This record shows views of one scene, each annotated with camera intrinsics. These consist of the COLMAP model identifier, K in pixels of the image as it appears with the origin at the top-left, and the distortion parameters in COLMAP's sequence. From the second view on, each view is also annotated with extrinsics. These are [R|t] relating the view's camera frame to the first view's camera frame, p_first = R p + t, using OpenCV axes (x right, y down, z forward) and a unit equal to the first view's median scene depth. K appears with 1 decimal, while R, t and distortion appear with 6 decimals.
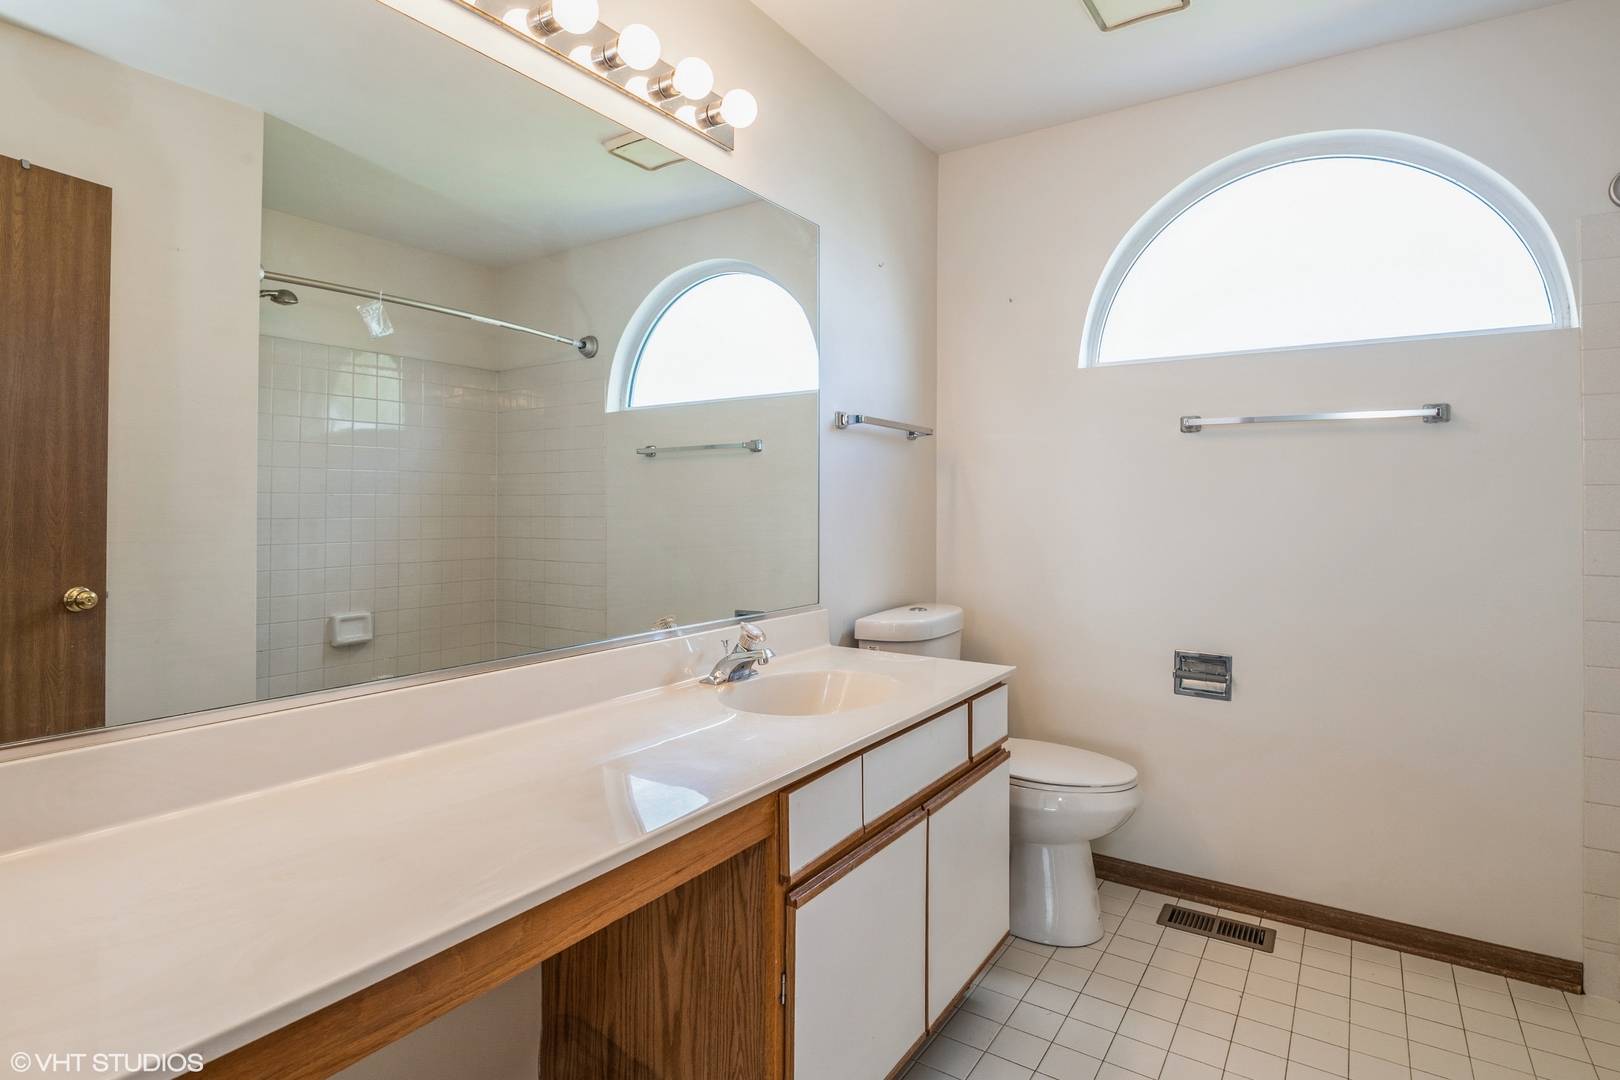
lens RADIAL K [[798.8, 0, 813.7], [0, 798.8, 529.9], [0, 0, 1]] dist [0.001881, 0.000386]
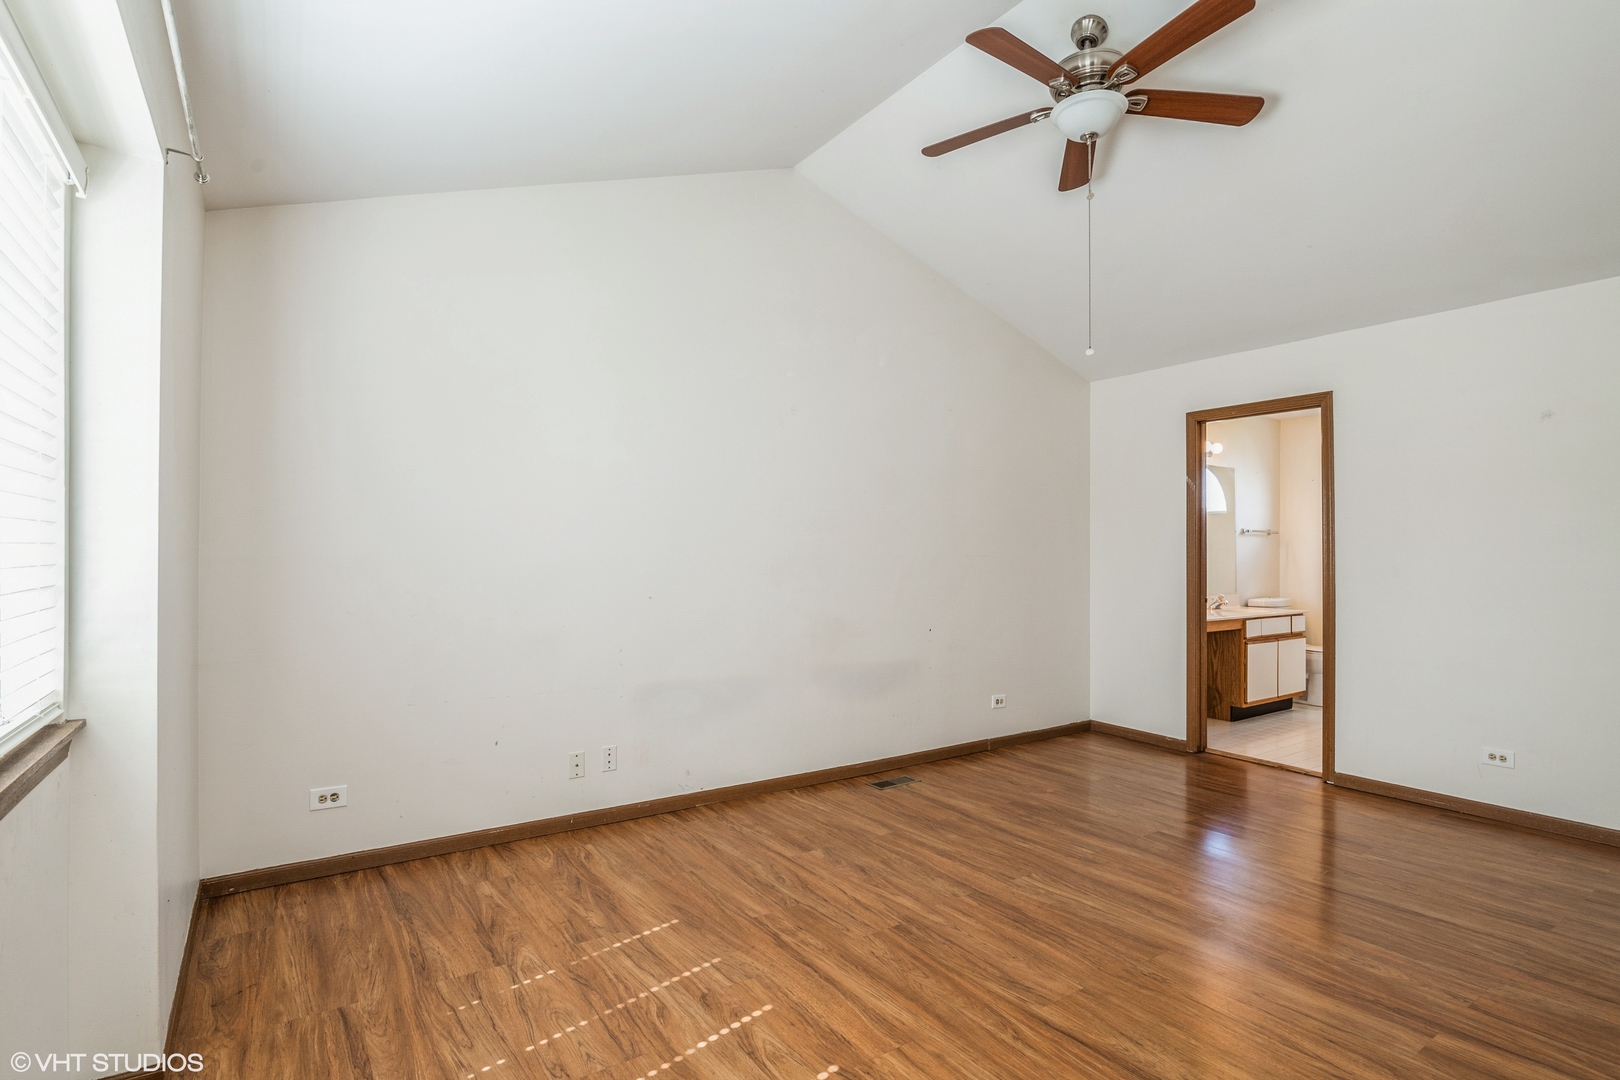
lens RADIAL K [[798.8, 0, 804.6], [0, 798.8, 548.4], [0, 0, 1]] dist [0.001881, 0.000386]
pose [[0.927819, -0.002797, -0.373020, -0.543571], [-0.008223, 0.999576, -0.027948, 0.036735], [0.372940, 0.028998, 0.927402, -3.483531]]
